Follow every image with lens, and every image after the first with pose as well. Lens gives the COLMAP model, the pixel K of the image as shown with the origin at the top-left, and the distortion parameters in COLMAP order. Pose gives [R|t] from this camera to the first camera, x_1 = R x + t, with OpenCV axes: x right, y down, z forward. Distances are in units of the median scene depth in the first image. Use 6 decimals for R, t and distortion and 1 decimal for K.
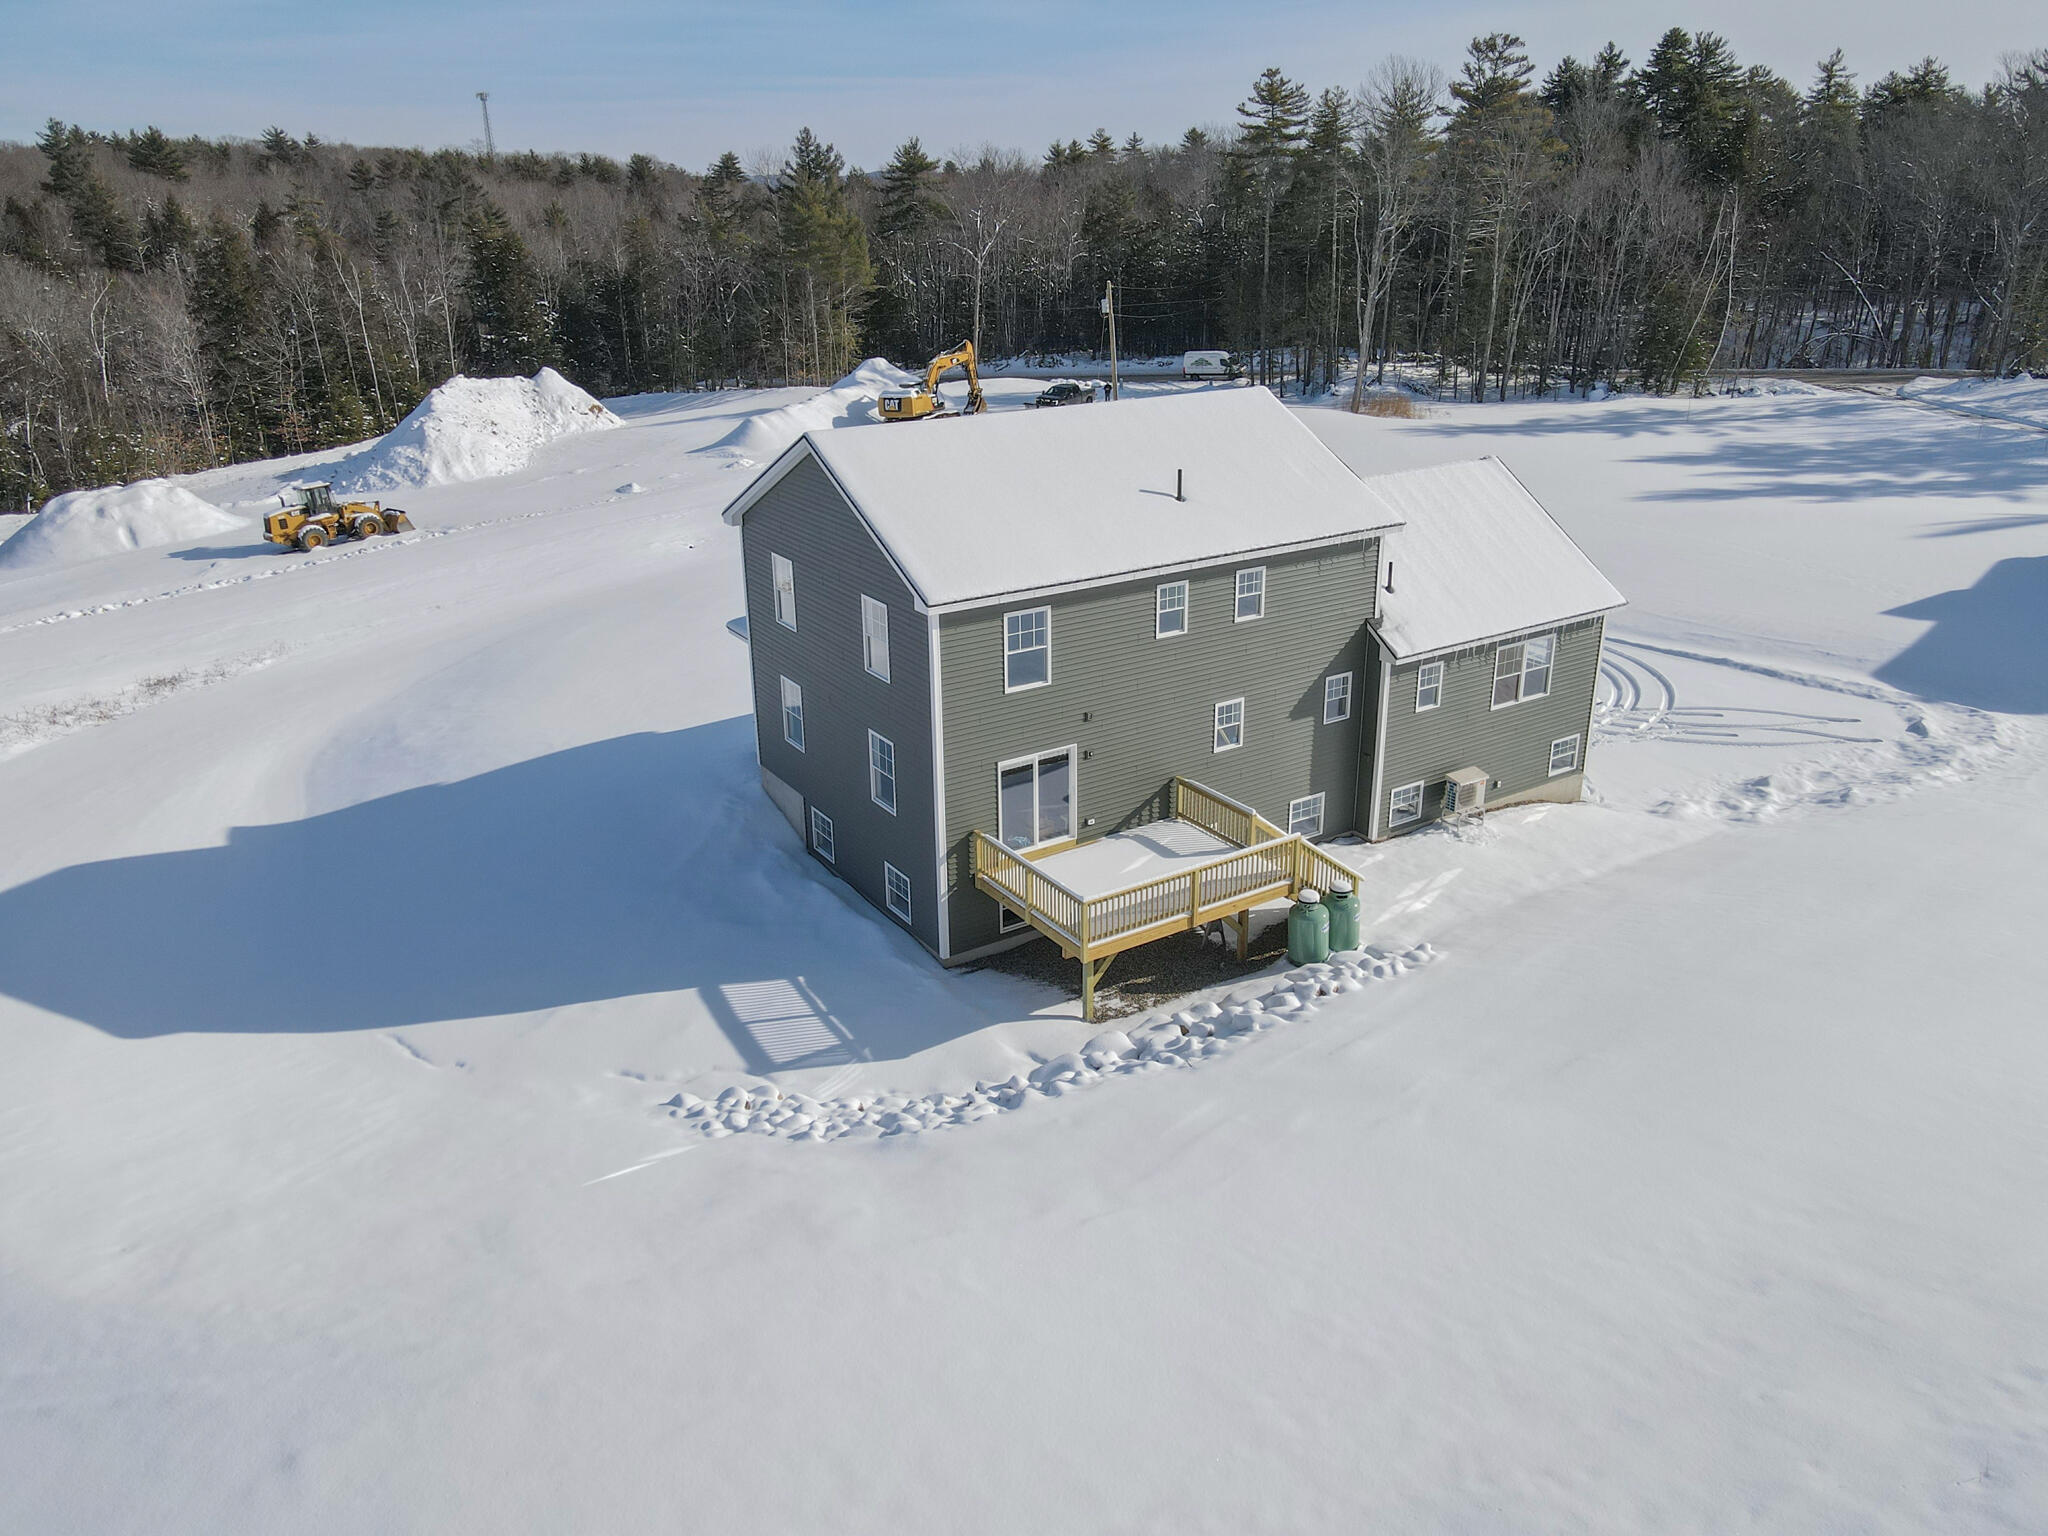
lens RADIAL K [[1502.5, 0, 1026.7], [0, 1502.5, 762.3], [0, 0, 1]] dist [-0.015128, 0.049400]
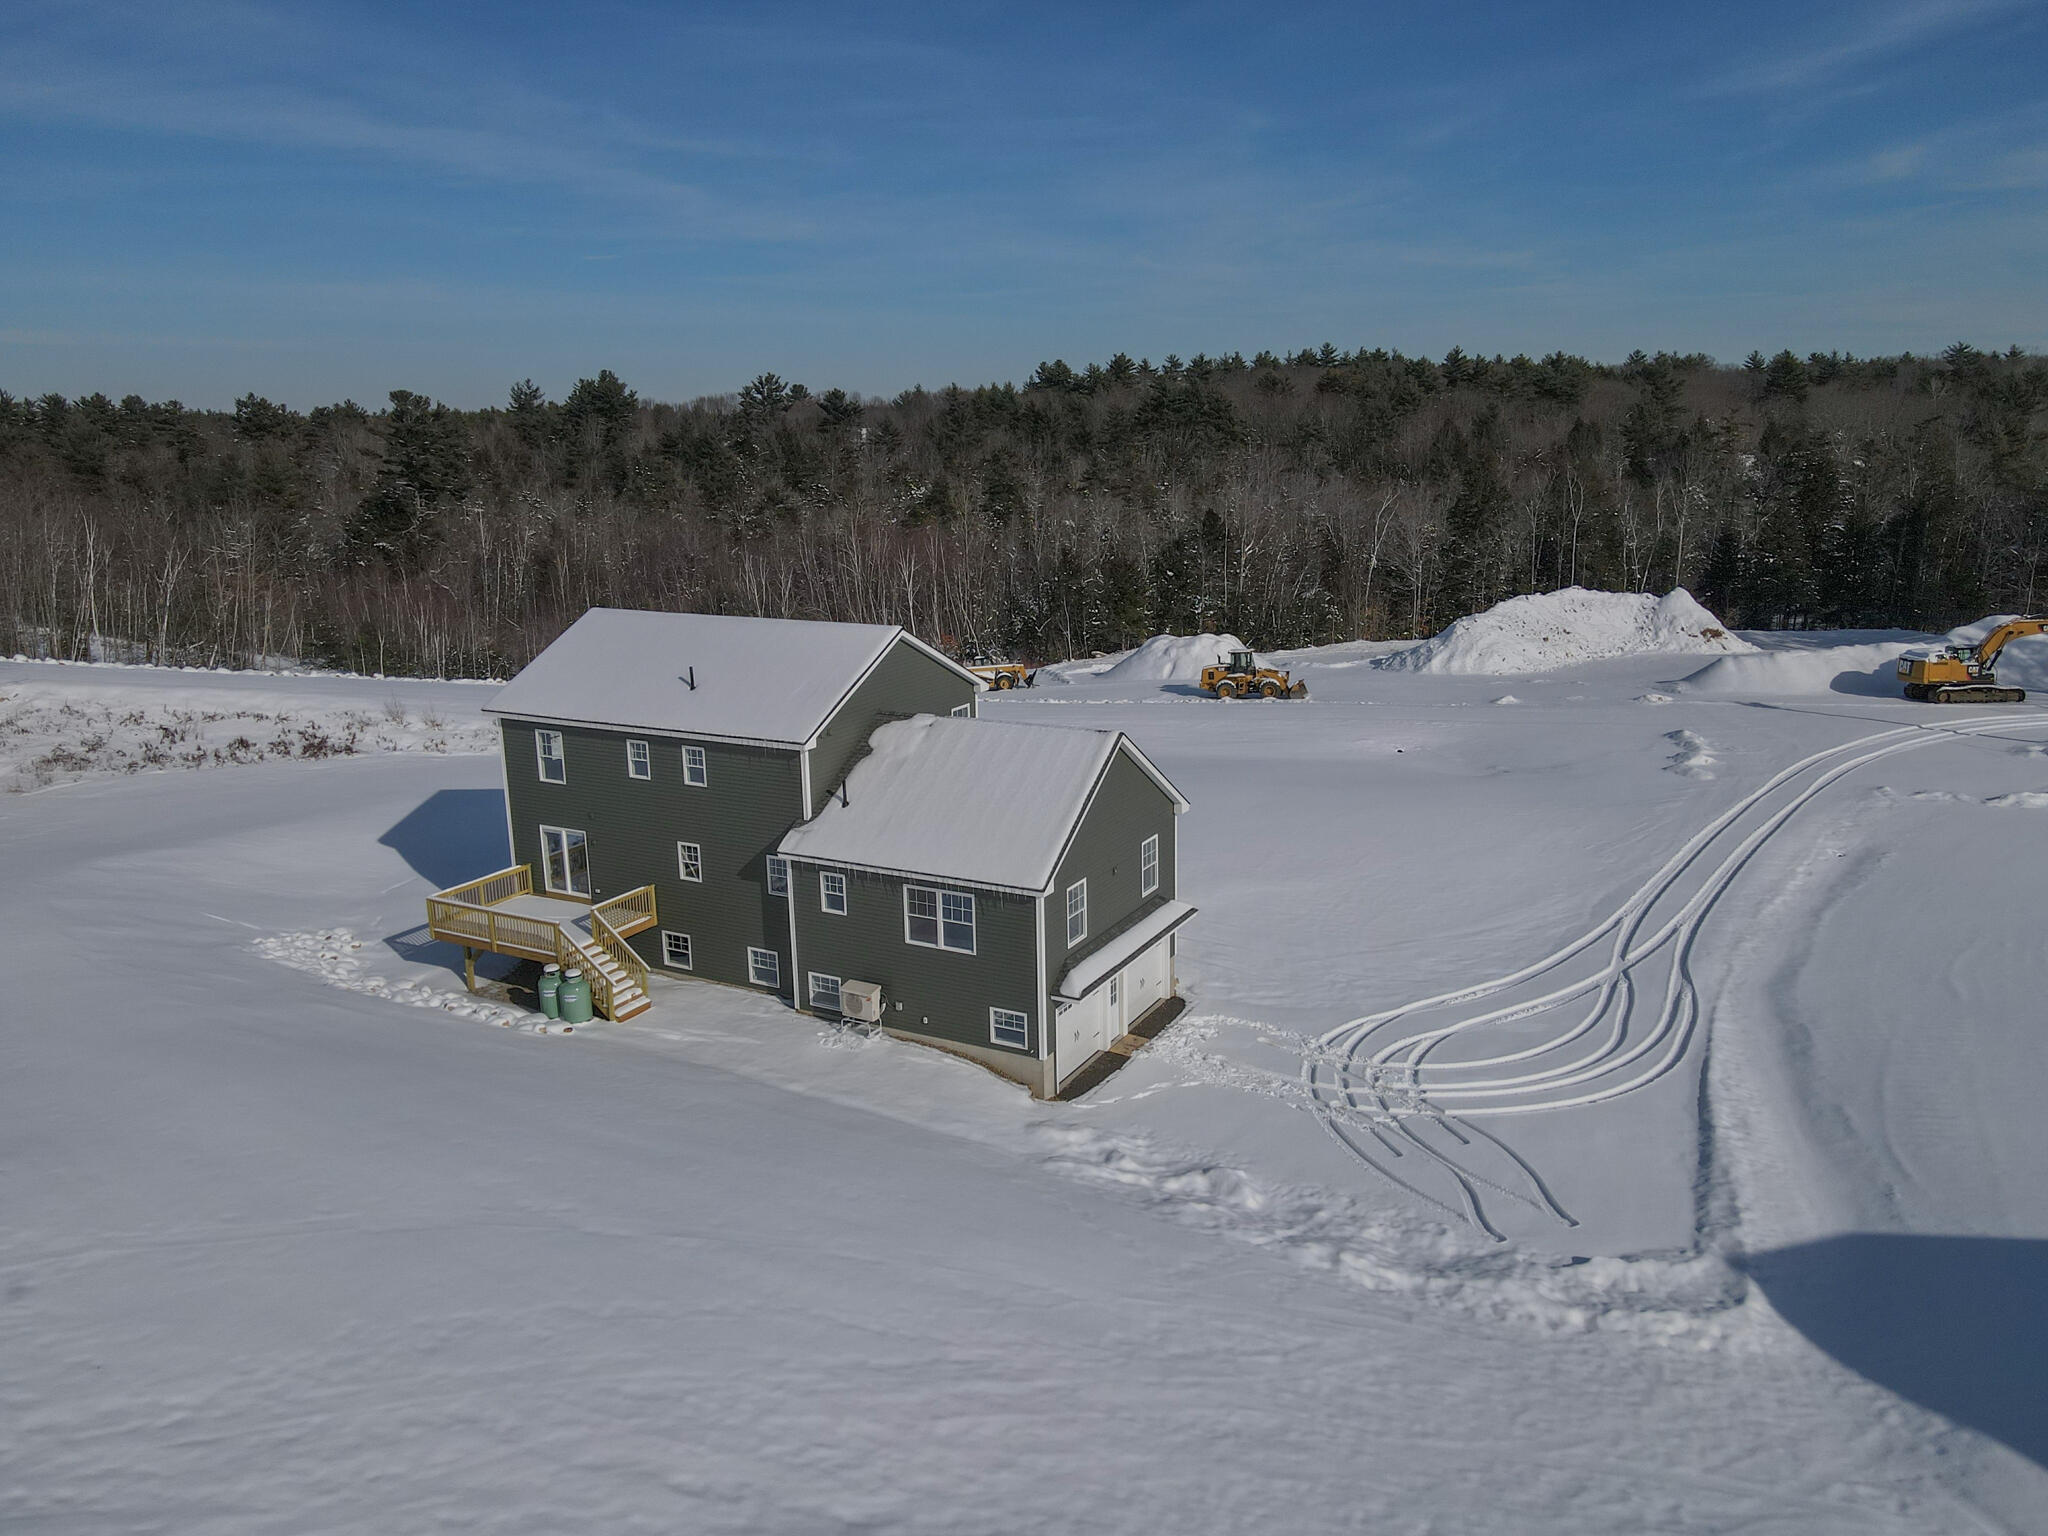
lens RADIAL K [[1504.5, 0, 1024.0], [0, 1504.5, 768.0], [0, 0, 1]] dist [-0.006673, 0.028124]
pose [[0.465960, 0.201107, -0.861648, 1.280311], [-0.303579, 0.951051, 0.057804, -0.246613], [0.831096, 0.234644, 0.504204, 0.513802]]
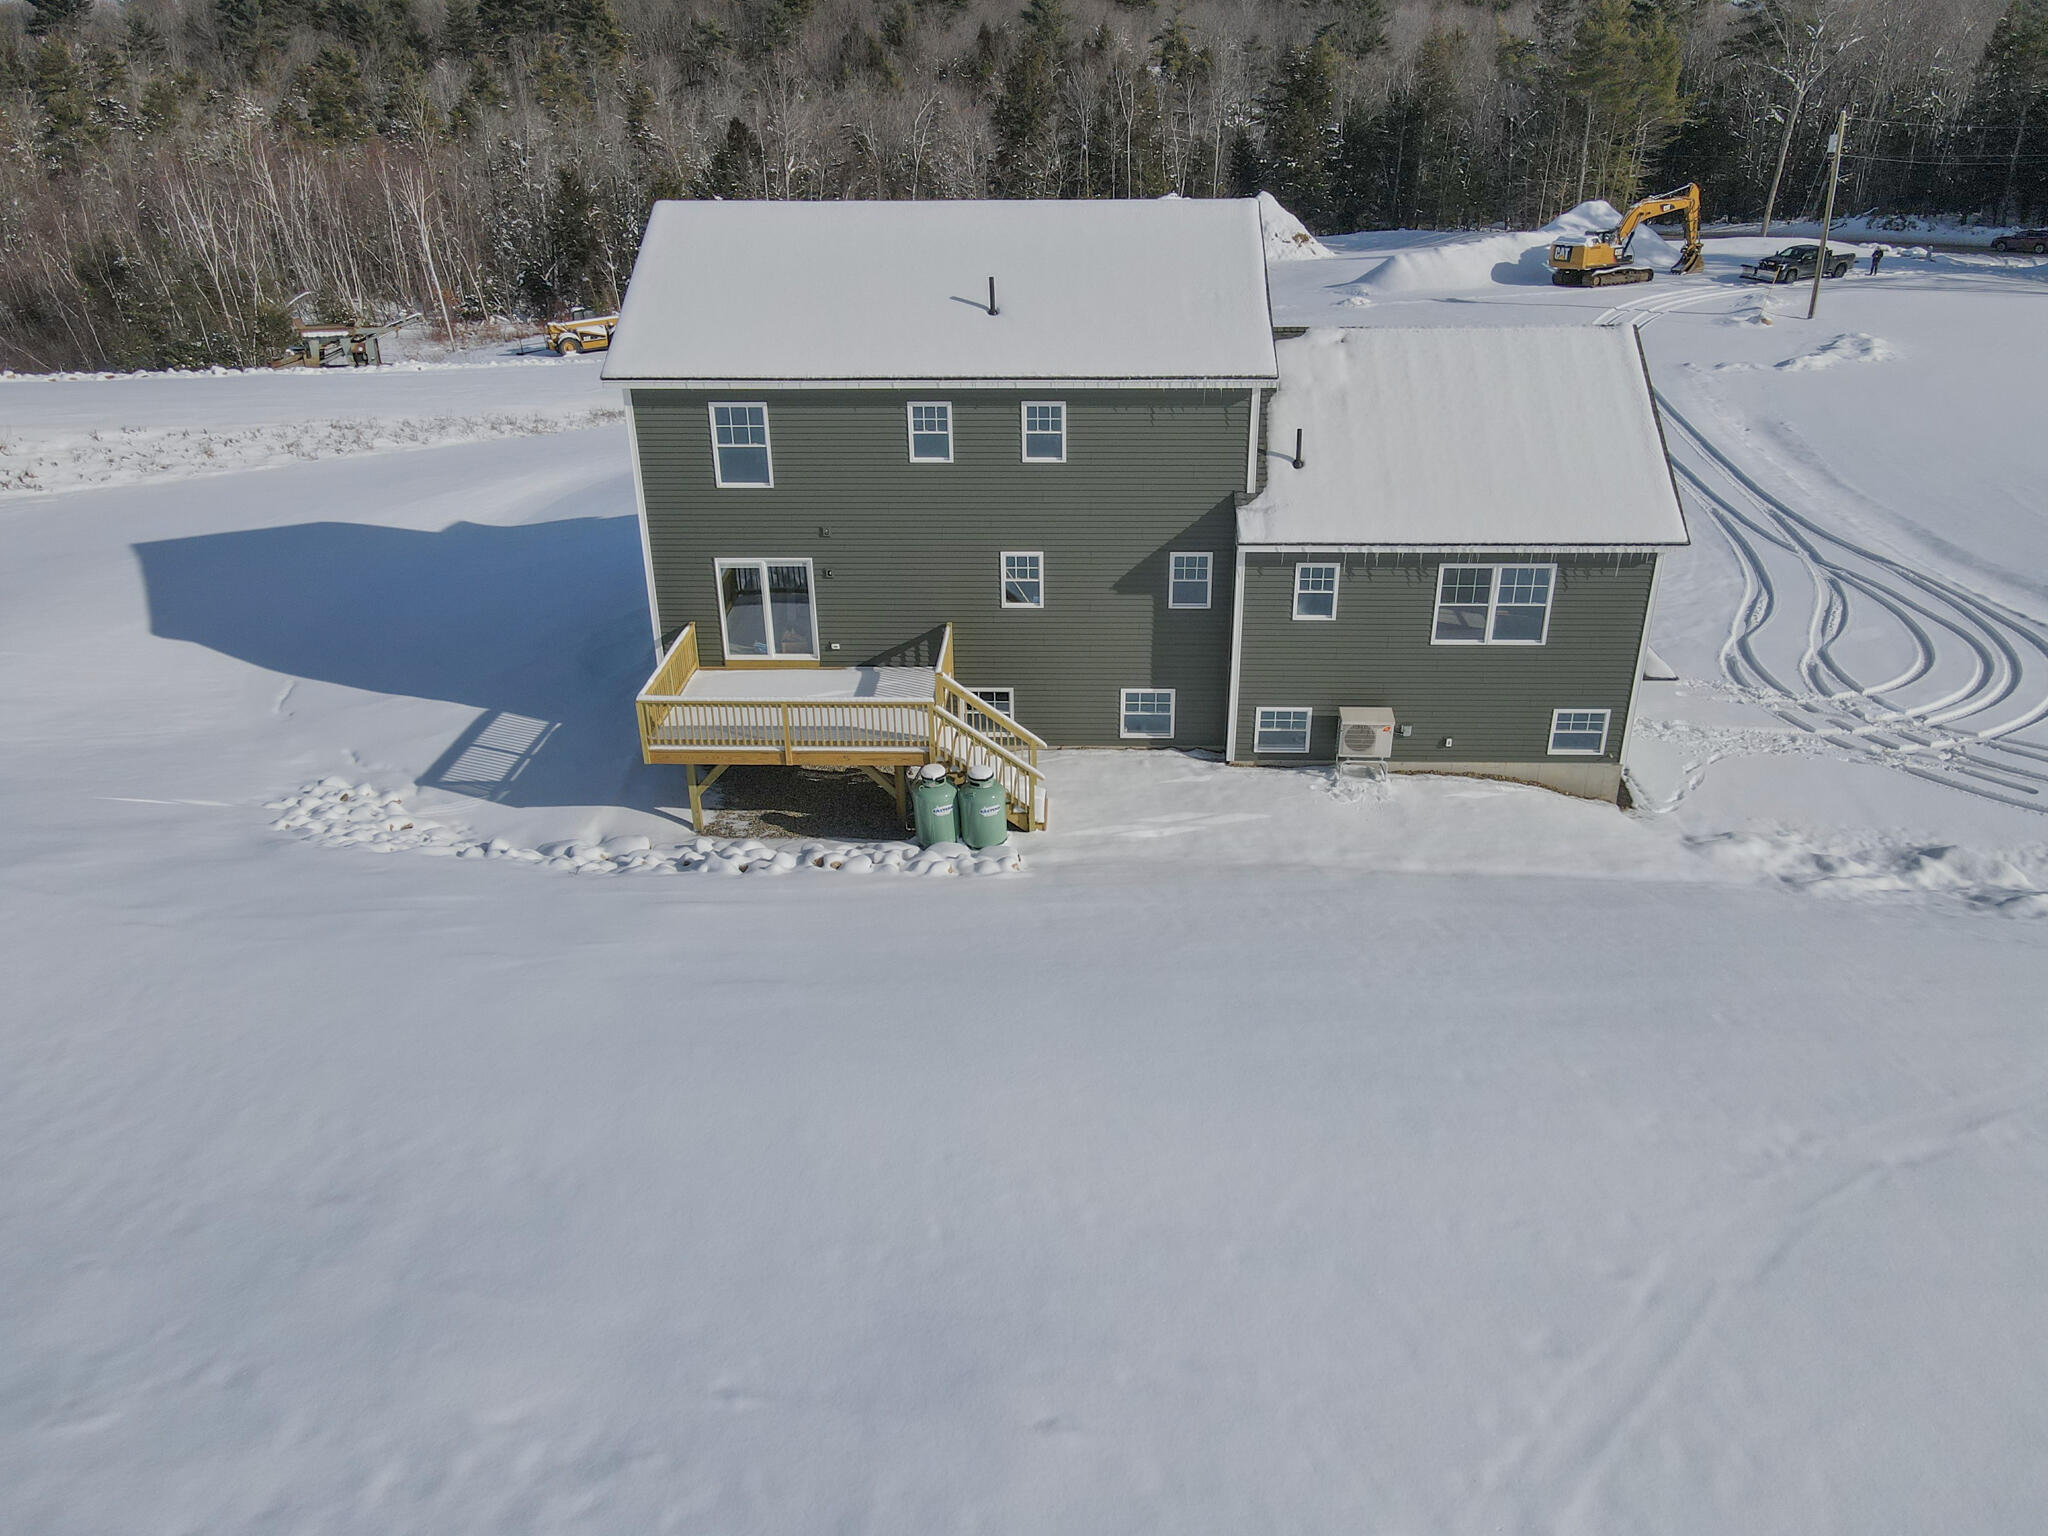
lens RADIAL K [[1502.5, 0, 1026.7], [0, 1502.5, 762.3], [0, 0, 1]] dist [-0.015128, 0.049400]
pose [[0.815498, 0.255711, -0.519205, 0.572942], [-0.206311, 0.966606, 0.152013, -0.051498], [0.540738, -0.016849, 0.841022, 0.237054]]
